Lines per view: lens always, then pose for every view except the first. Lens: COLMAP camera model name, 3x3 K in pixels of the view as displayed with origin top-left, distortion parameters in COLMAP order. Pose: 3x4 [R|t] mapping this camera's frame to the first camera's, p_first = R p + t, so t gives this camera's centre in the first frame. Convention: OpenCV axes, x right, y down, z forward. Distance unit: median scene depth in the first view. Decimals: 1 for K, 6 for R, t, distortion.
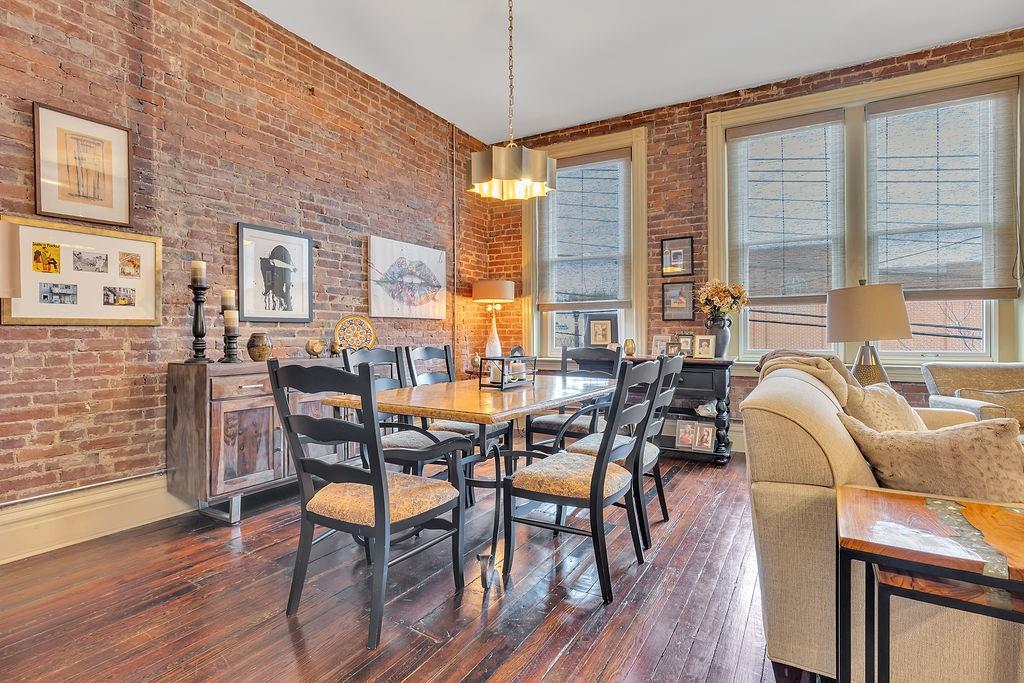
lens RADIAL K [[482.5, 0, 514.5], [0, 482.5, 336.4], [0, 0, 1]] dist [-0.001026, -0.000430]
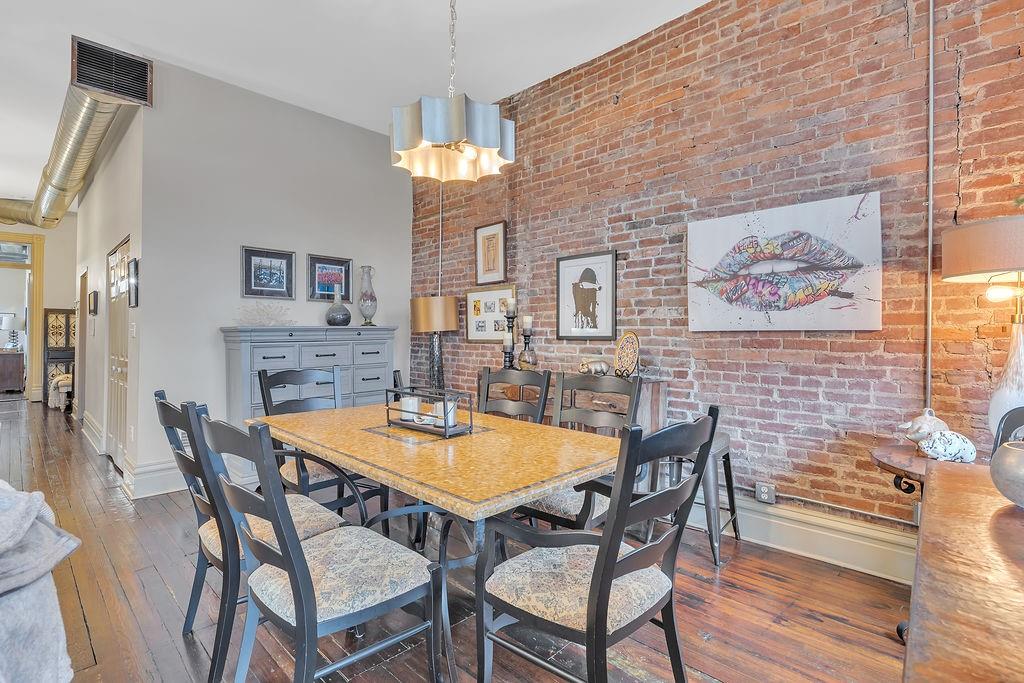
lens RADIAL K [[506.6, 0, 515.8], [0, 506.6, 334.9], [0, 0, 1]] dist [0.001075, -0.000037]
pose [[-0.233606, 0.001084, -0.972331, 0.611322], [-0.006570, 0.999975, 0.002693, -0.040971], [0.972309, 0.007017, -0.233593, 1.058941]]
